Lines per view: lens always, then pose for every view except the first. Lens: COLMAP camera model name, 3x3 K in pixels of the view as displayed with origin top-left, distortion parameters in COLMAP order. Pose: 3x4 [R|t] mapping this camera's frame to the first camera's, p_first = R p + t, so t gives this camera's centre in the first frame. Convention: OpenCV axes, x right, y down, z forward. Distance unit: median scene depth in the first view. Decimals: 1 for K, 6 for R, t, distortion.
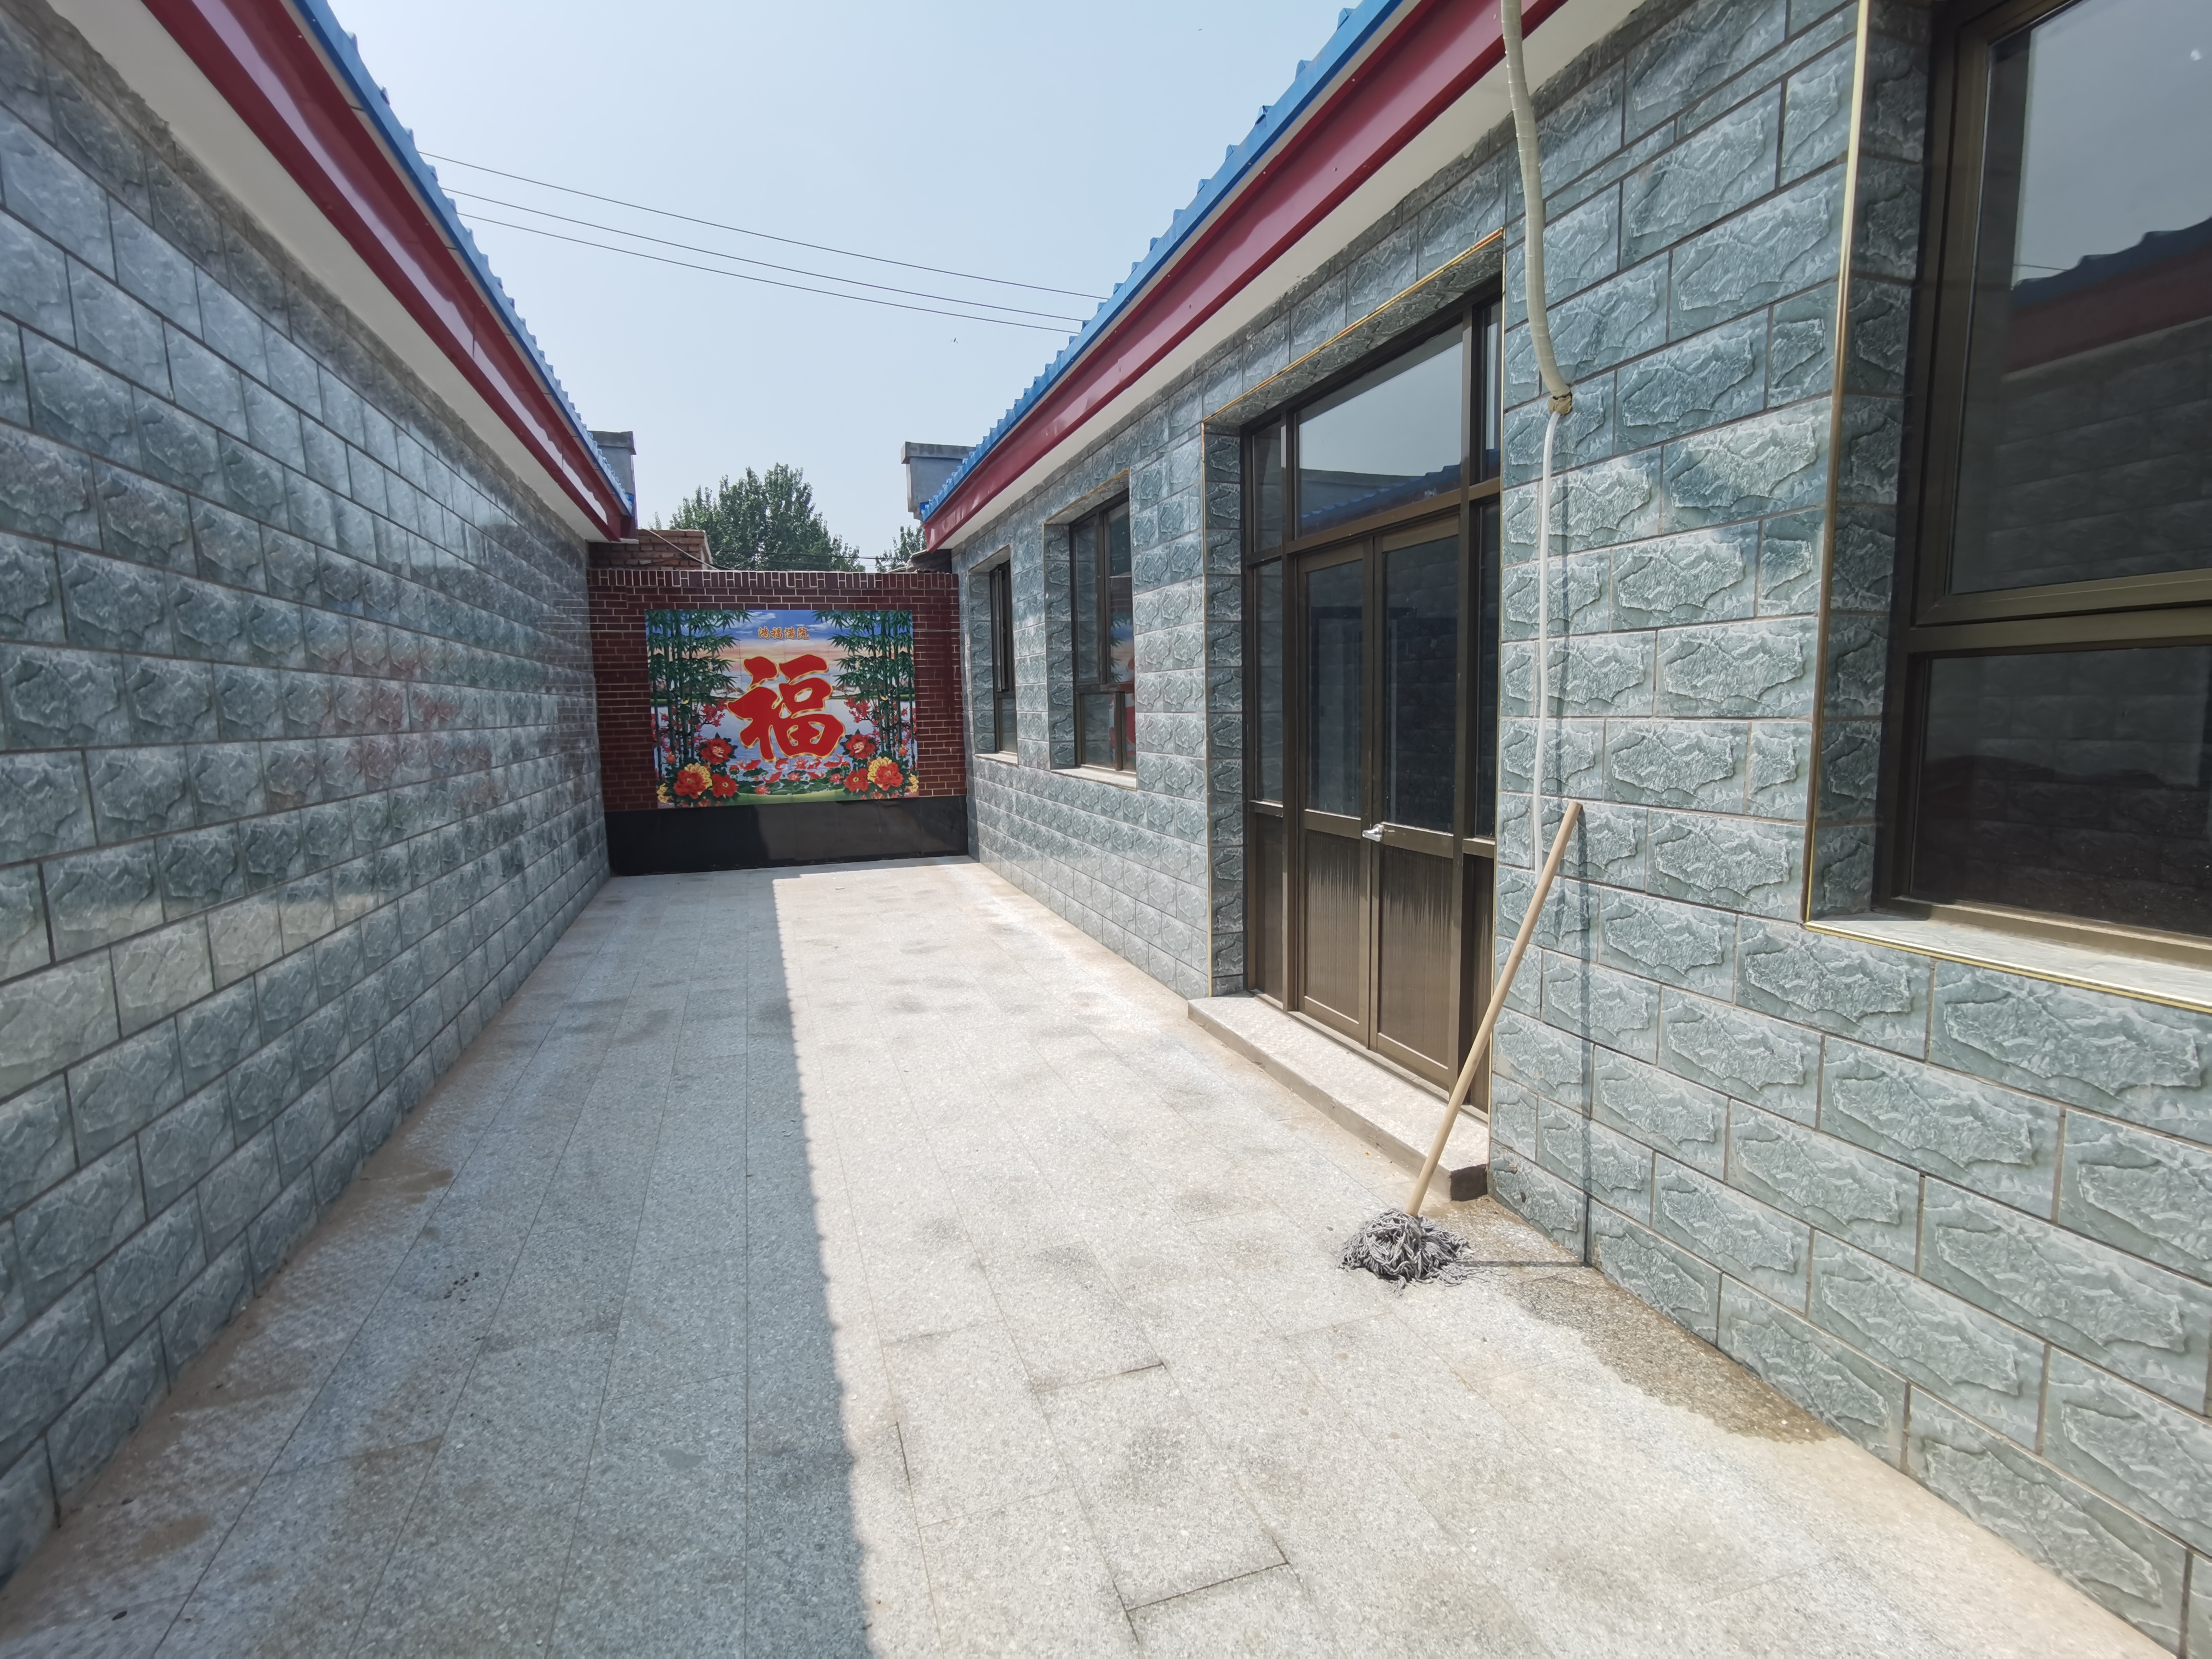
lens RADIAL K [[1071.4, 0, 1086.3], [0, 1071.4, 837.5], [0, 0, 1]] dist [-0.014282, 0.016923]
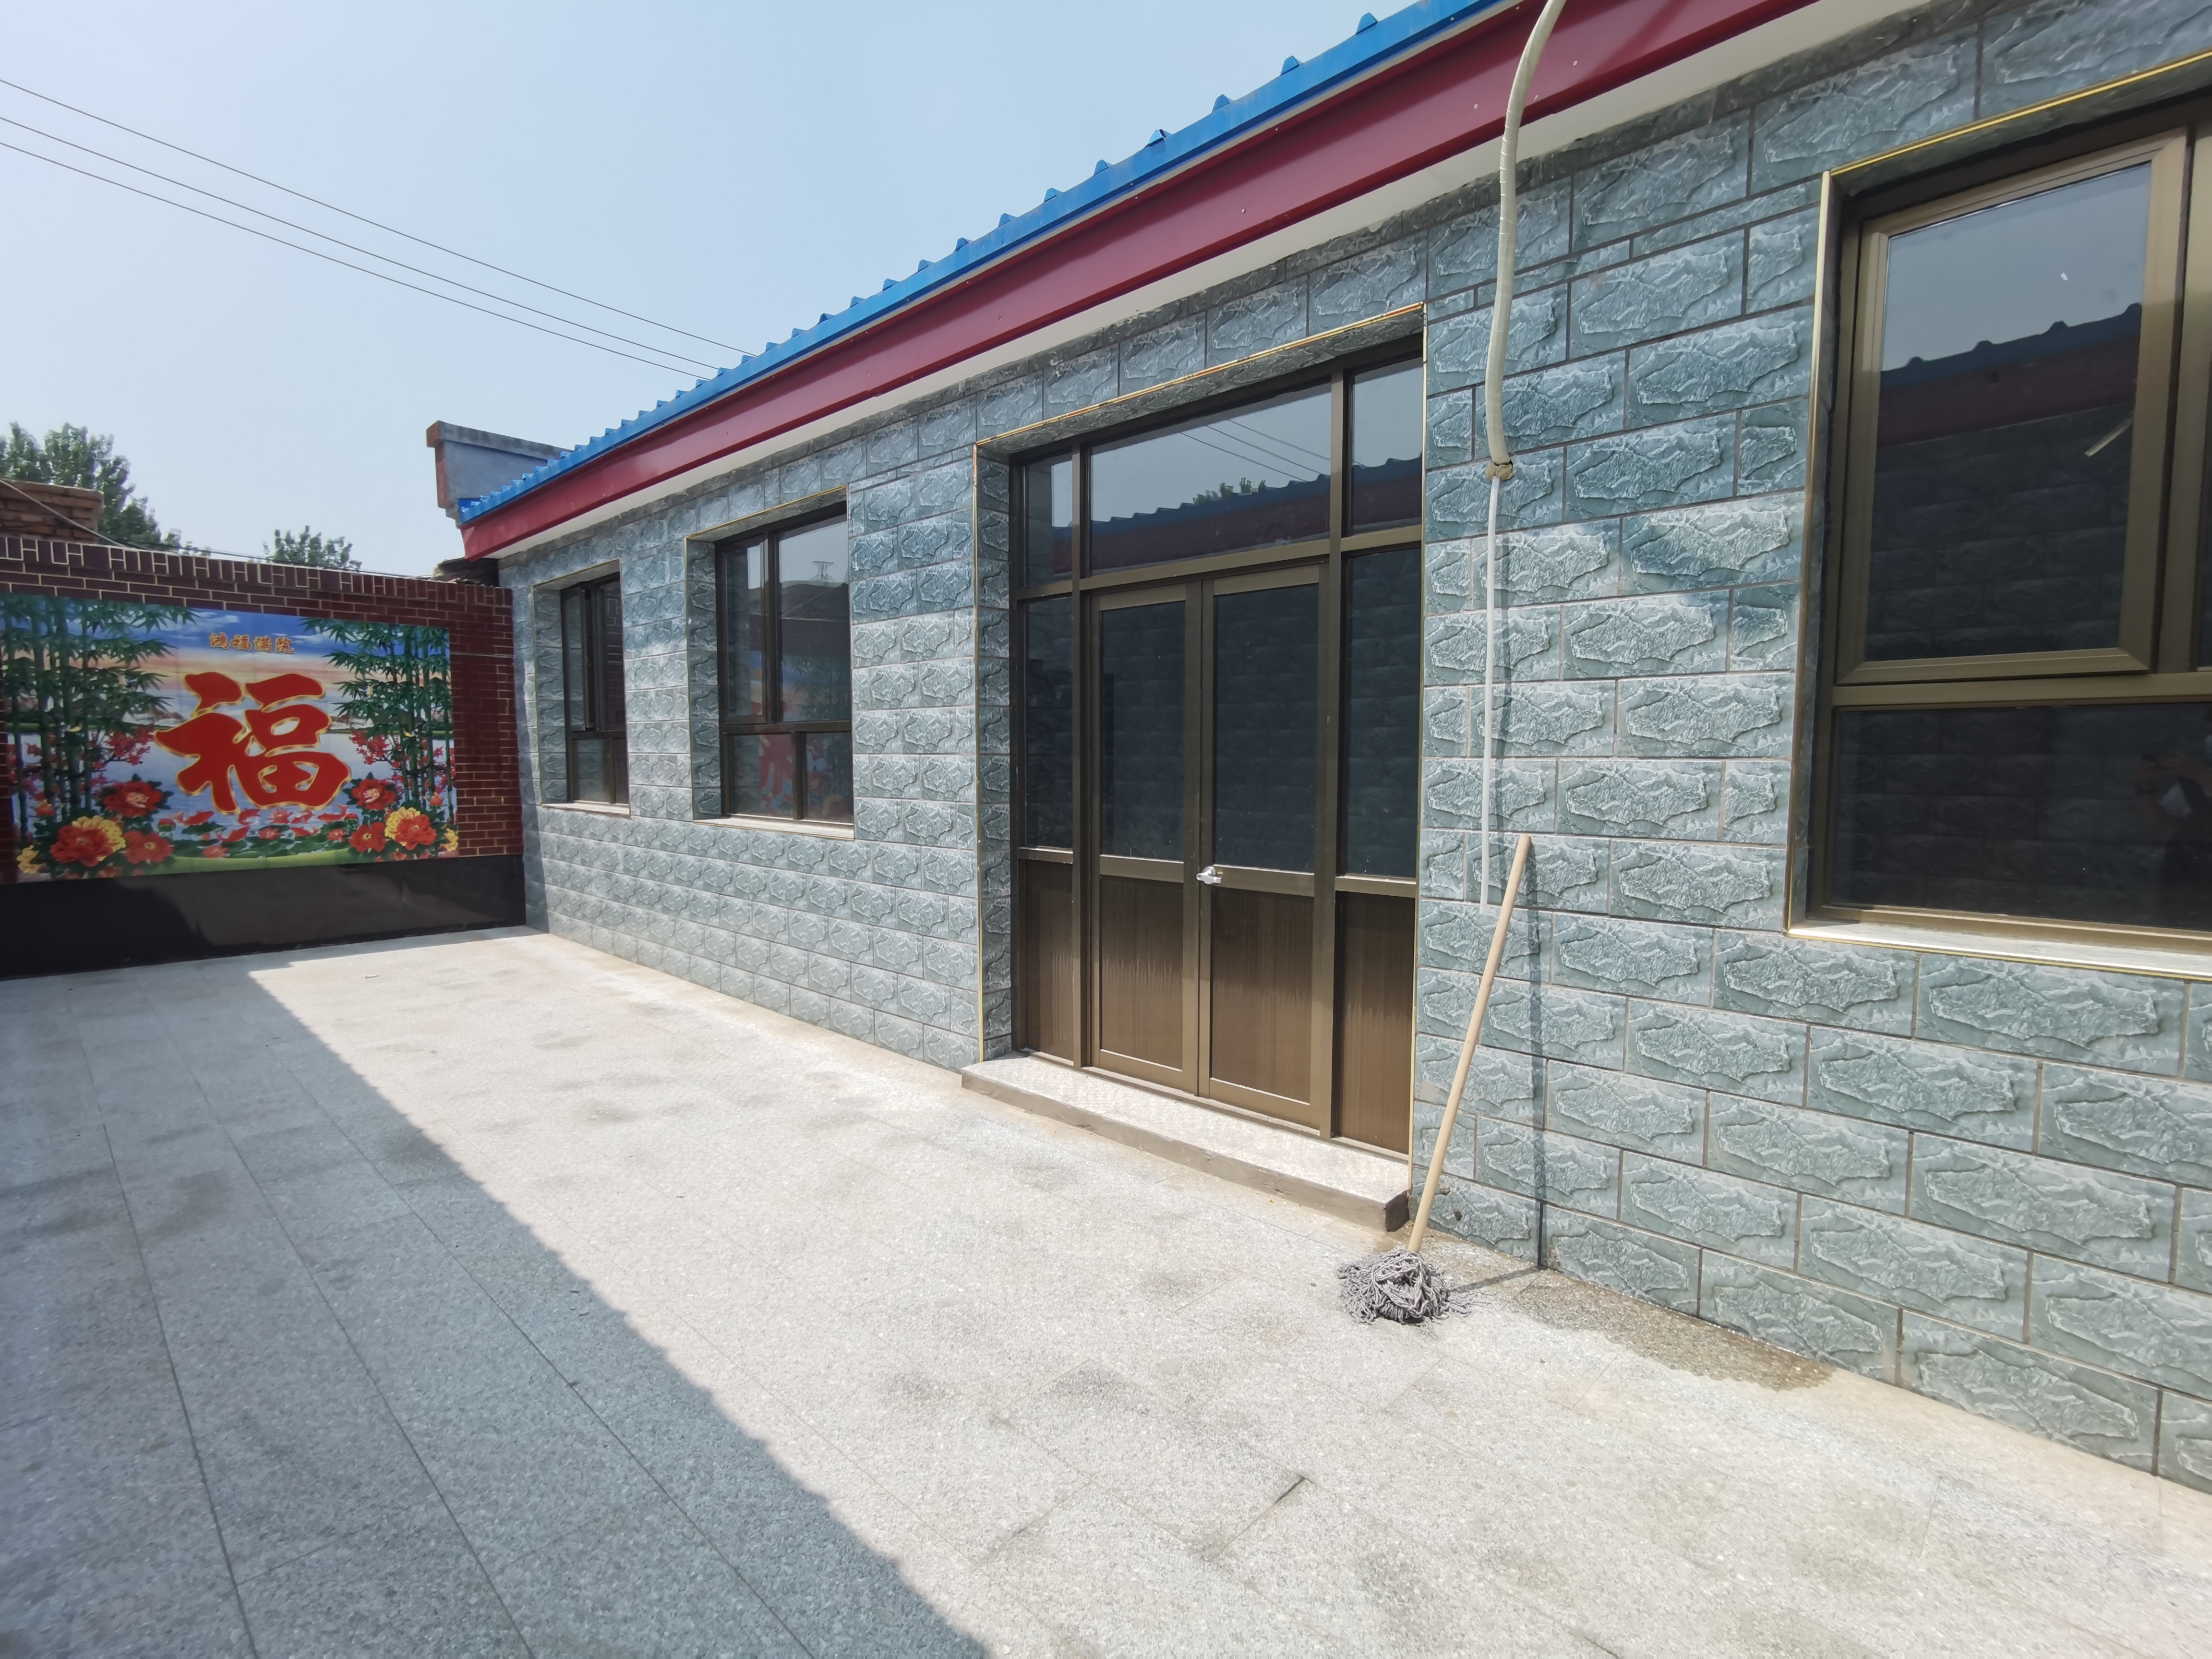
lens RADIAL K [[1071.4, 0, 1097.7], [0, 1071.4, 838.0], [0, 0, 1]] dist [-0.014282, 0.016923]
pose [[0.882163, -0.013018, 0.470764, -0.426259], [0.037239, 0.998416, -0.042173, -0.000977], [-0.469469, 0.054734, 0.881251, 0.245819]]
